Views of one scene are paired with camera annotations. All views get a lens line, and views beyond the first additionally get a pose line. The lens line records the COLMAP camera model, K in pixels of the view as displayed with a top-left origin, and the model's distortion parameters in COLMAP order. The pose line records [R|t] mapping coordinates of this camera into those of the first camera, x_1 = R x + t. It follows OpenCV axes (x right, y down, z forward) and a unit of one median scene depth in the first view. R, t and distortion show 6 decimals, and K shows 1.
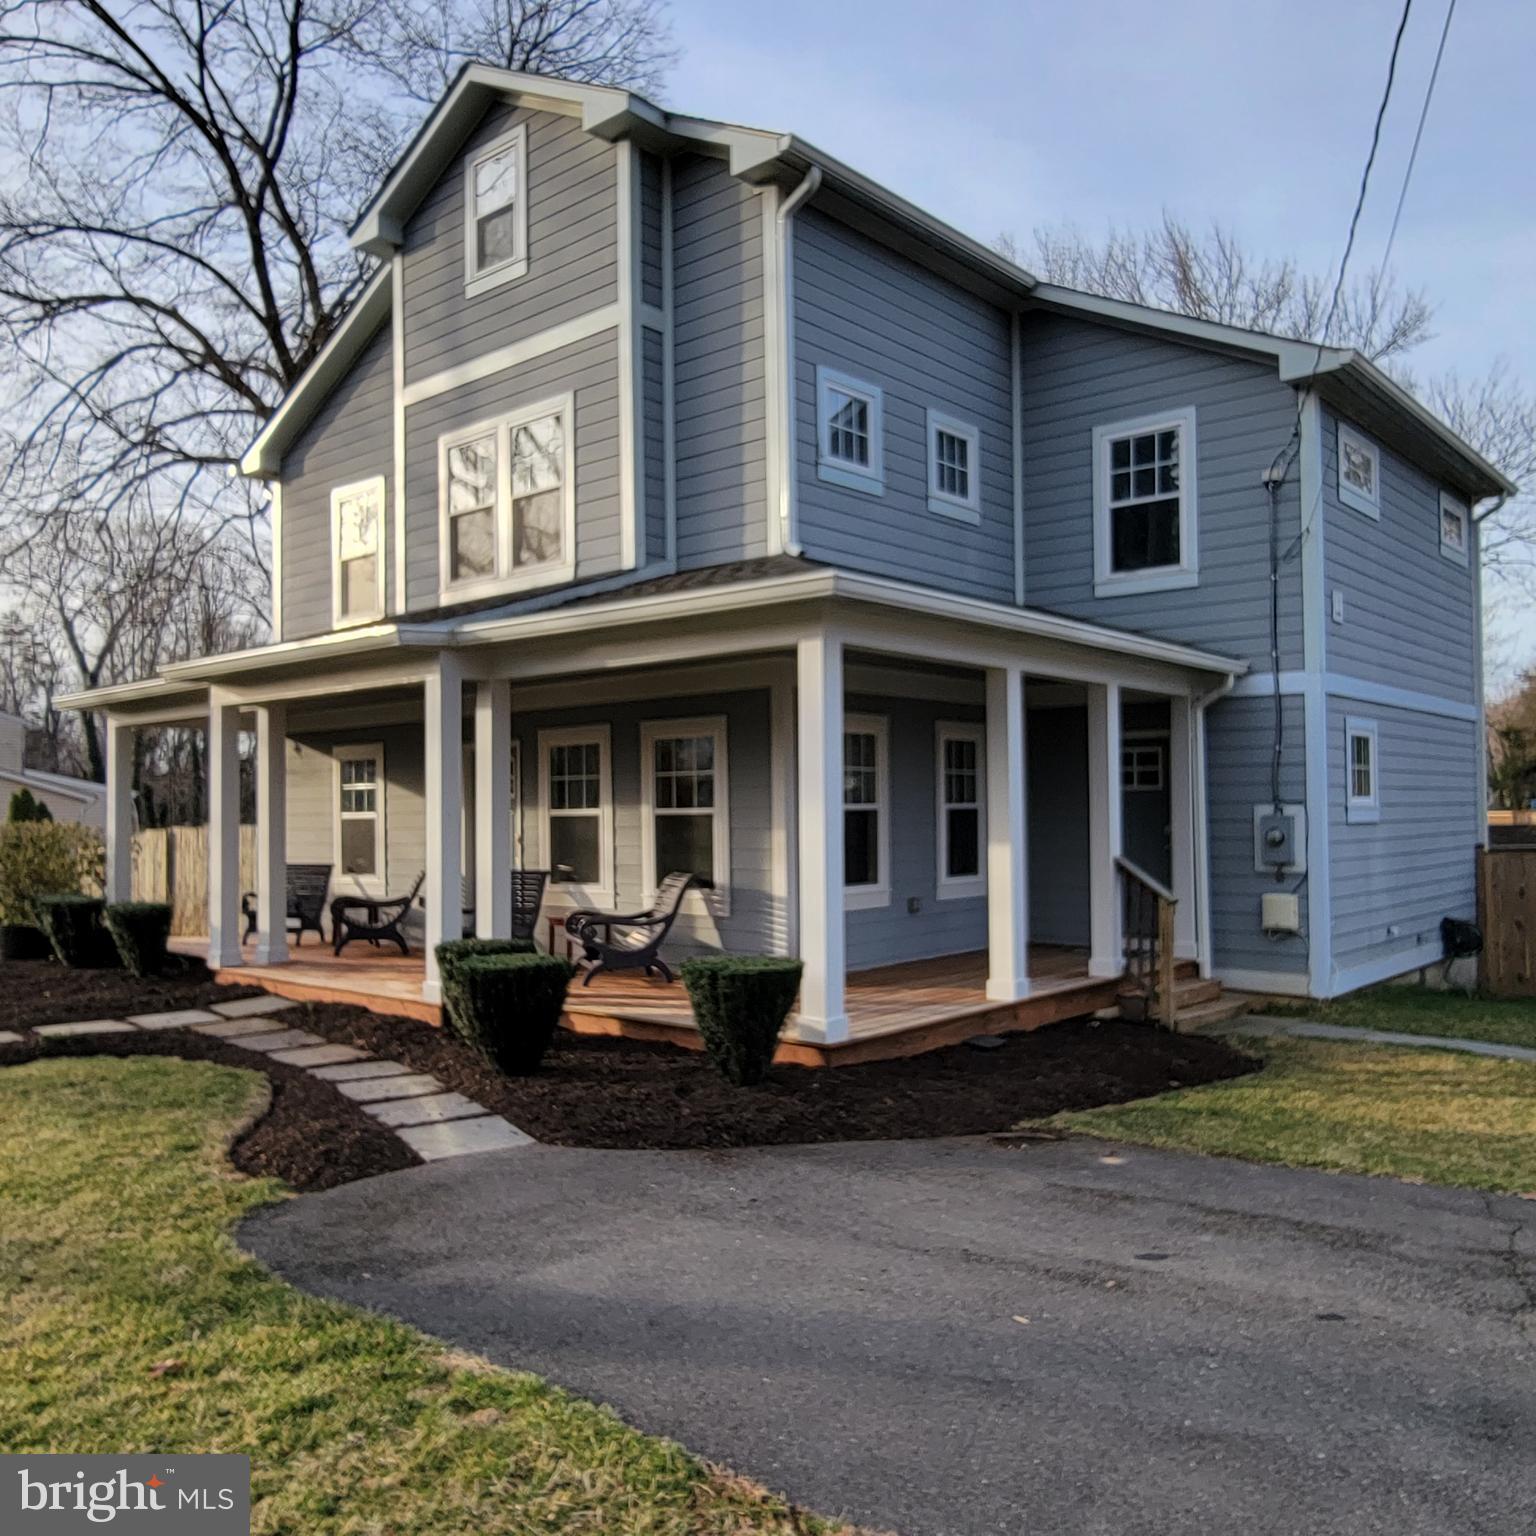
lens RADIAL K [[1289.1, 0, 778.4], [0, 1289.1, 766.7], [0, 0, 1]] dist [0.003929, 0.000728]
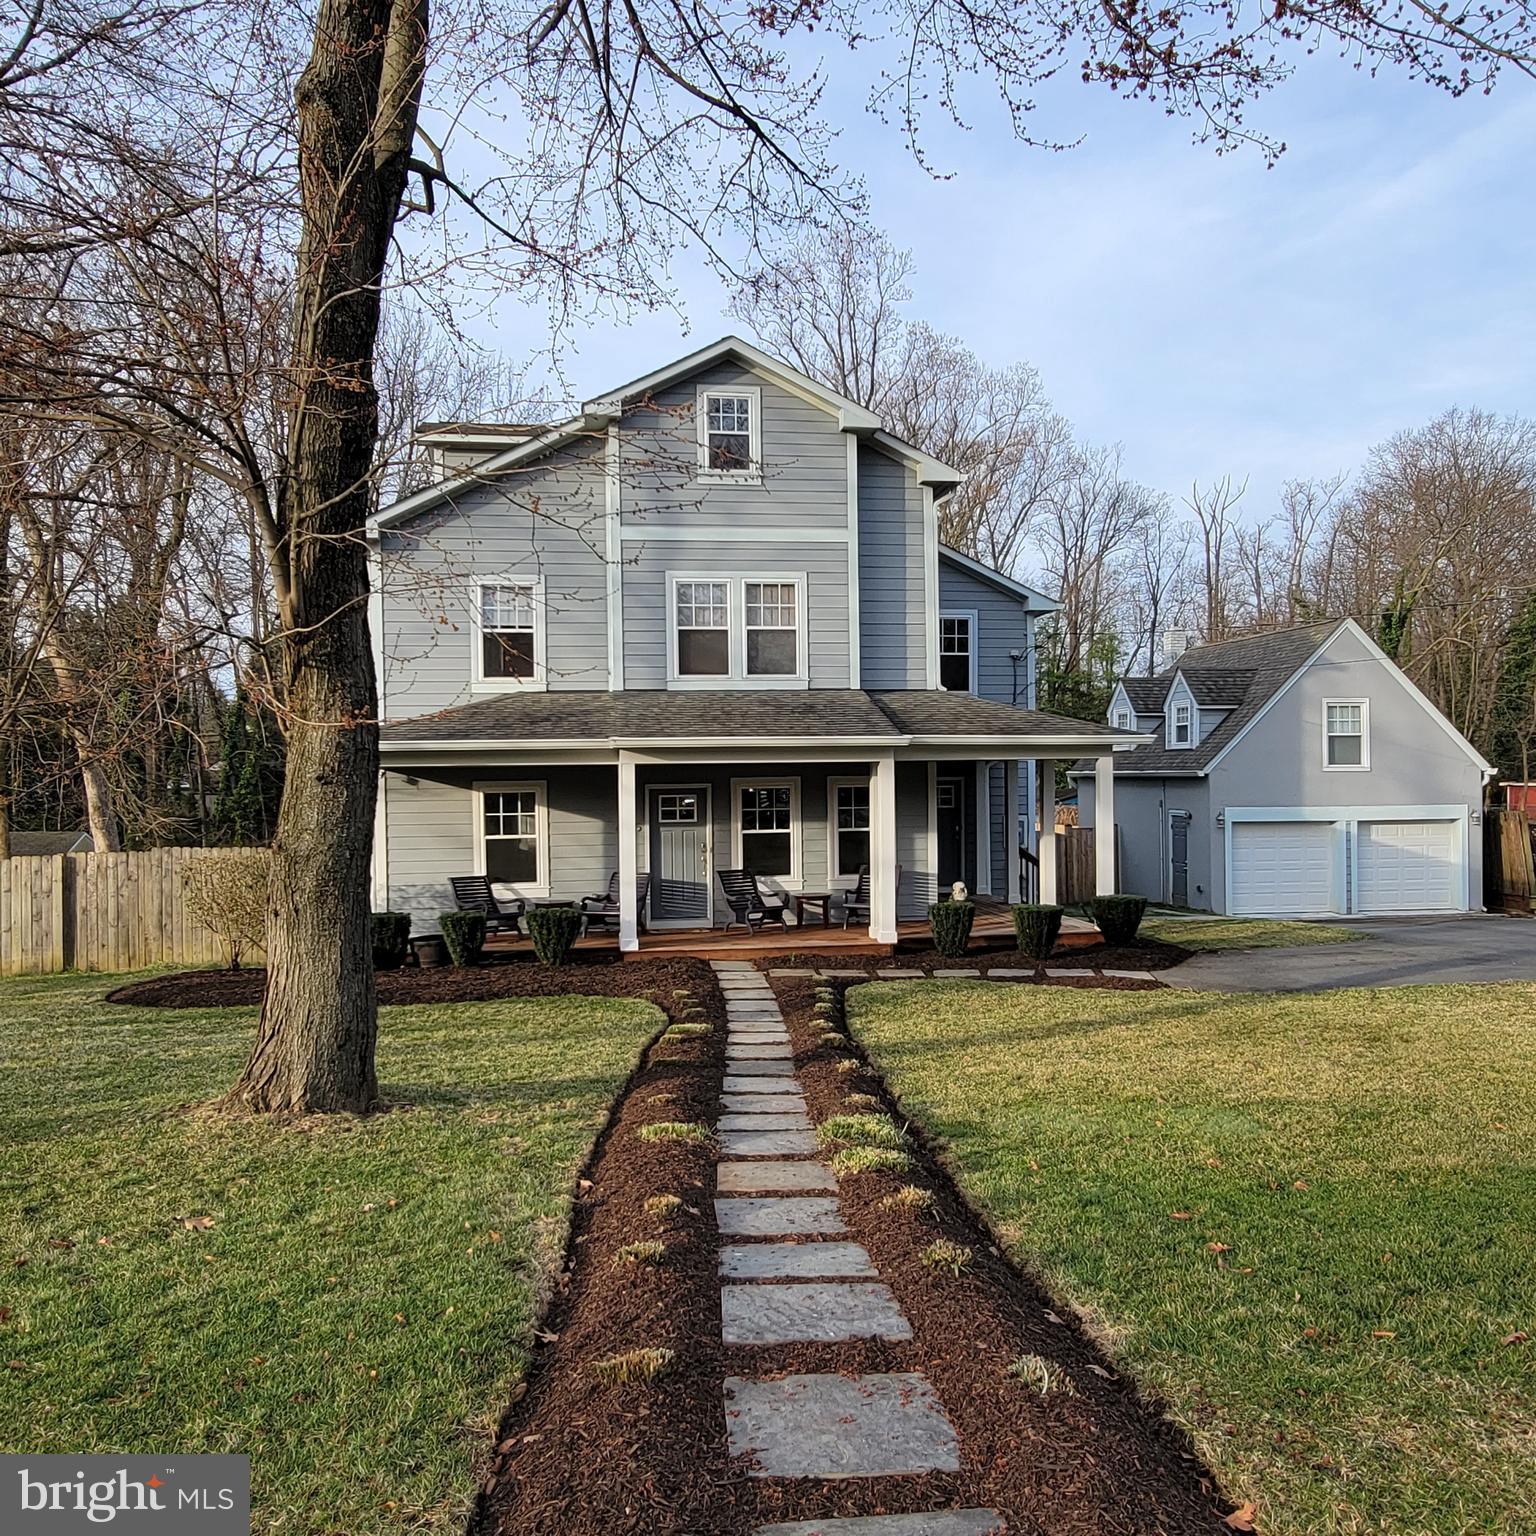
lens RADIAL K [[1289.1, 0, 774.5], [0, 1289.1, 758.7], [0, 0, 1]] dist [0.003929, 0.000728]
pose [[0.640854, 0.006120, 0.767639, -1.414141], [-0.020830, 0.999739, 0.009420, -0.070570], [-0.767380, -0.022026, 0.640814, -0.012618]]
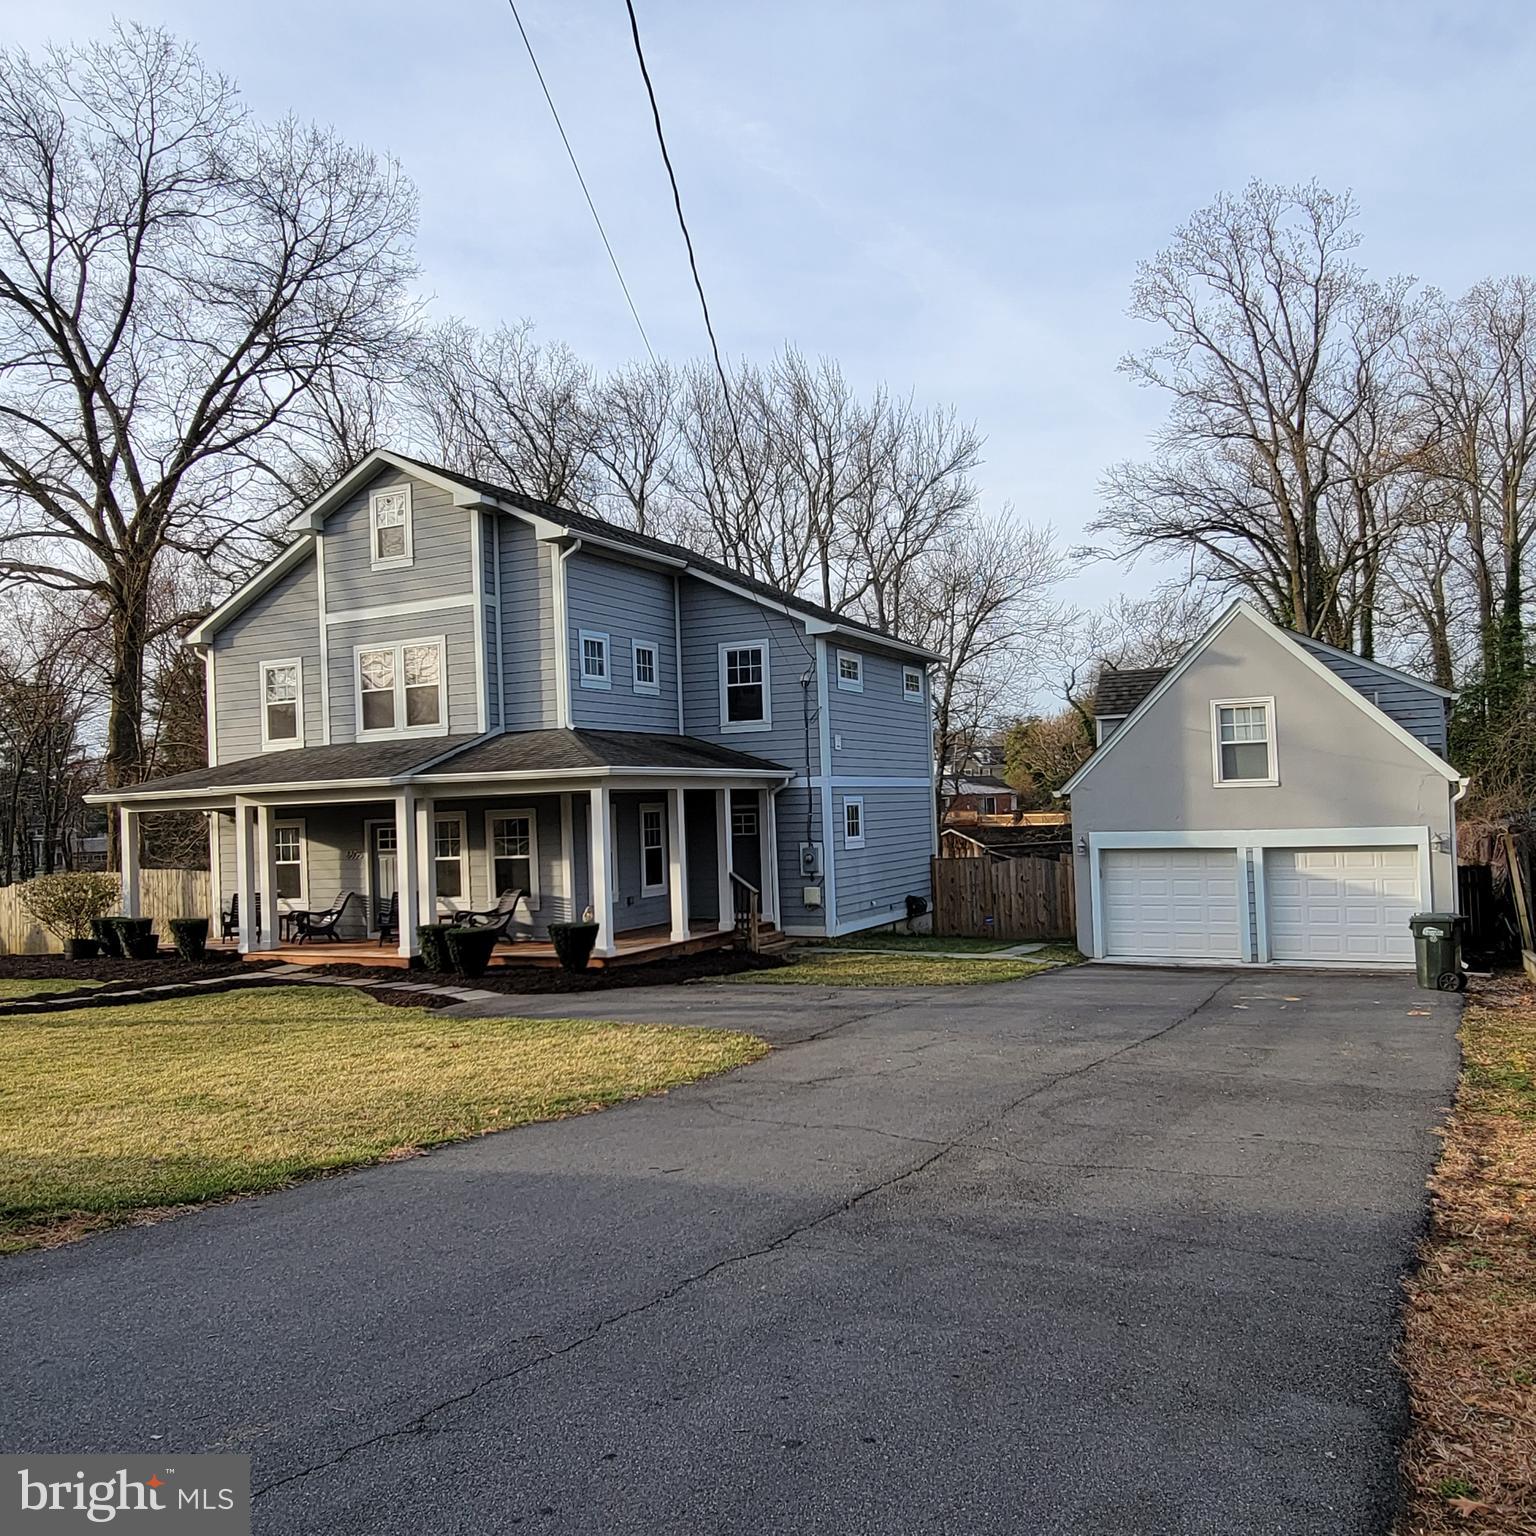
lens RADIAL K [[1289.1, 0, 774.9], [0, 1289.1, 769.9], [0, 0, 1]] dist [0.003929, 0.000728]
pose [[0.966444, -0.018318, 0.256225, -0.177874], [0.018873, 0.999822, 0.000294, -0.085334], [-0.256184, 0.004552, 0.966617, -0.926416]]
